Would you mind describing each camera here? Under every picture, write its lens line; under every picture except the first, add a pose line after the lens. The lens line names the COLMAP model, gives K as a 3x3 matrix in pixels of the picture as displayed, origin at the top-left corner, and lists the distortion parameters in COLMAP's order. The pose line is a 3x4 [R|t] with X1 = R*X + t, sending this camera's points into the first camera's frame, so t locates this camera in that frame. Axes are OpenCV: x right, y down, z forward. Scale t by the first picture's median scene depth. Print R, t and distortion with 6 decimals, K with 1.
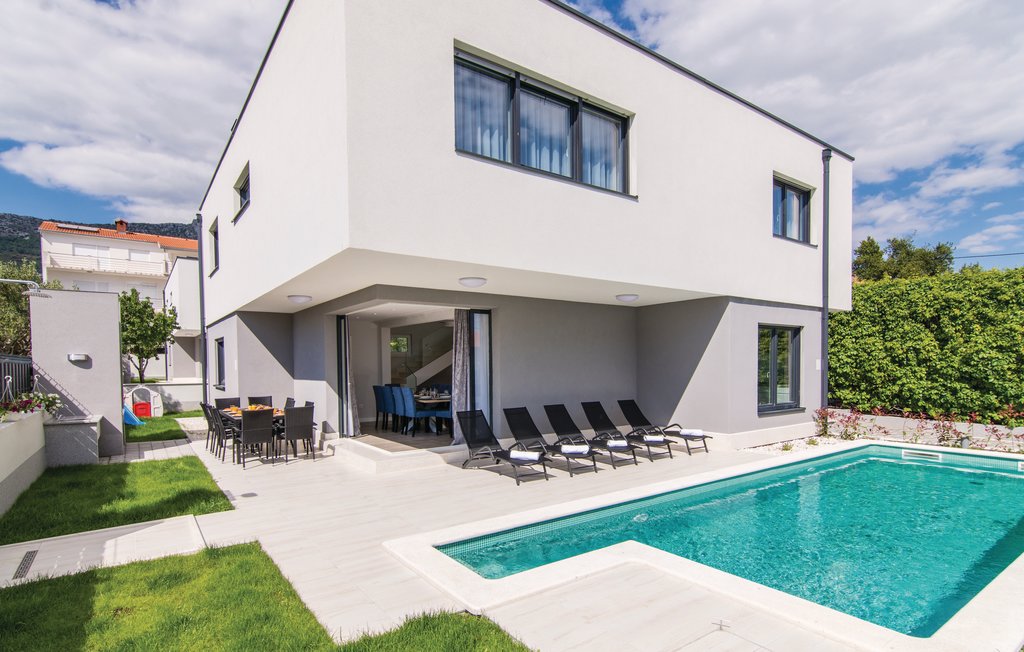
lens RADIAL K [[463.1, 0, 535.3], [0, 463.1, 377.9], [0, 0, 1]] dist [0.003086, 0.000585]
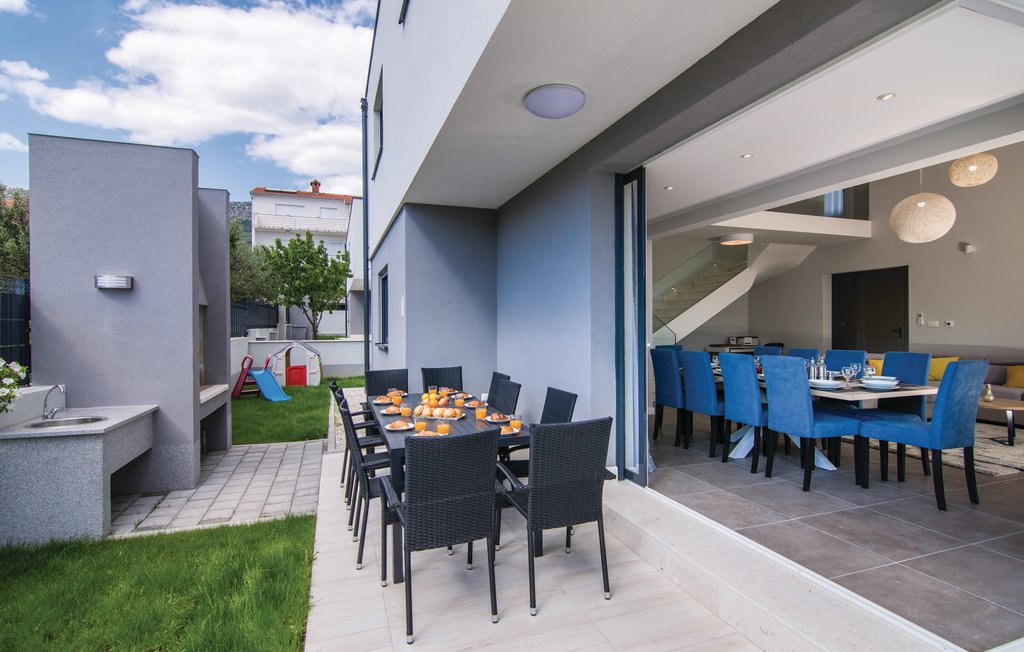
lens RADIAL K [[493.4, 0, 513.7], [0, 493.4, 327.9], [0, 0, 1]] dist [0.001905, 0.000558]
pose [[0.933746, 0.000394, -0.357937, -0.243656], [-0.007735, 0.999788, -0.019078, 0.005127], [0.357853, 0.020583, 0.933551, 0.389874]]
